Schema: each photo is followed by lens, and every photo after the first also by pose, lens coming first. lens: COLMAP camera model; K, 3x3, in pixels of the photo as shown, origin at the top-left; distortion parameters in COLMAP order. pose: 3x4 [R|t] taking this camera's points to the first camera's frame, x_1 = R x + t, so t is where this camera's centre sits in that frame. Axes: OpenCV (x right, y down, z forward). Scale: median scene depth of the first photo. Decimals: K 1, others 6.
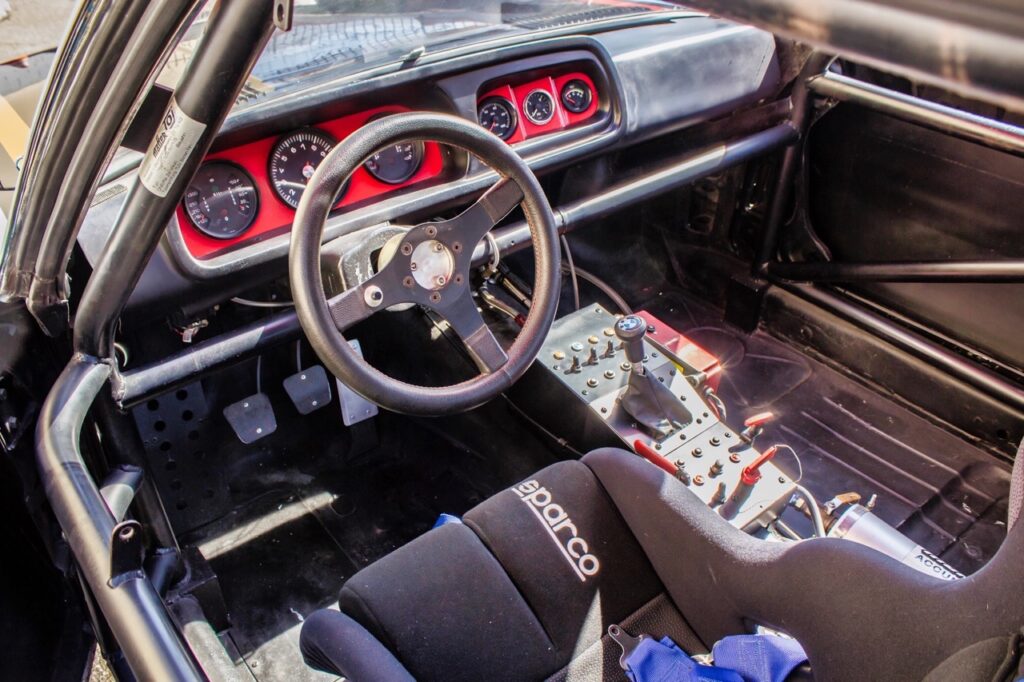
lens RADIAL K [[848.8, 0, 512.0], [0, 848.8, 341.0], [0, 0, 1]] dist [-0.167345, 0.151767]
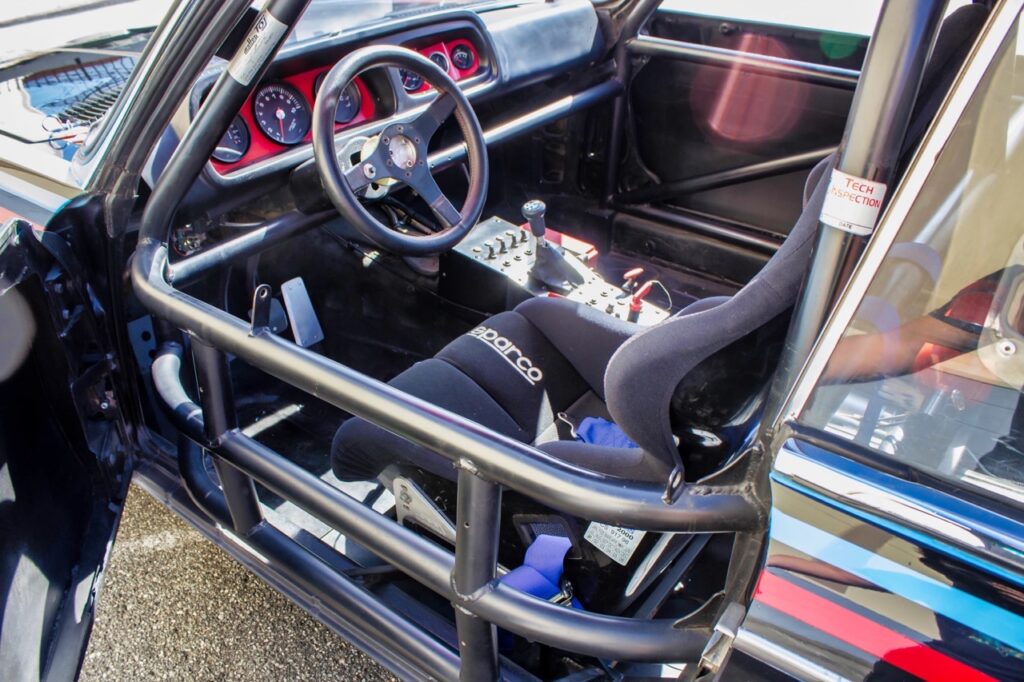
lens RADIAL K [[848.8, 0, 512.0], [0, 848.8, 341.0], [0, 0, 1]] dist [-0.167345, 0.151767]
pose [[0.970685, -0.130877, 0.201598, -0.172020], [0.142428, 0.988834, -0.043836, 0.219242], [-0.193610, 0.071264, 0.978487, -0.267715]]
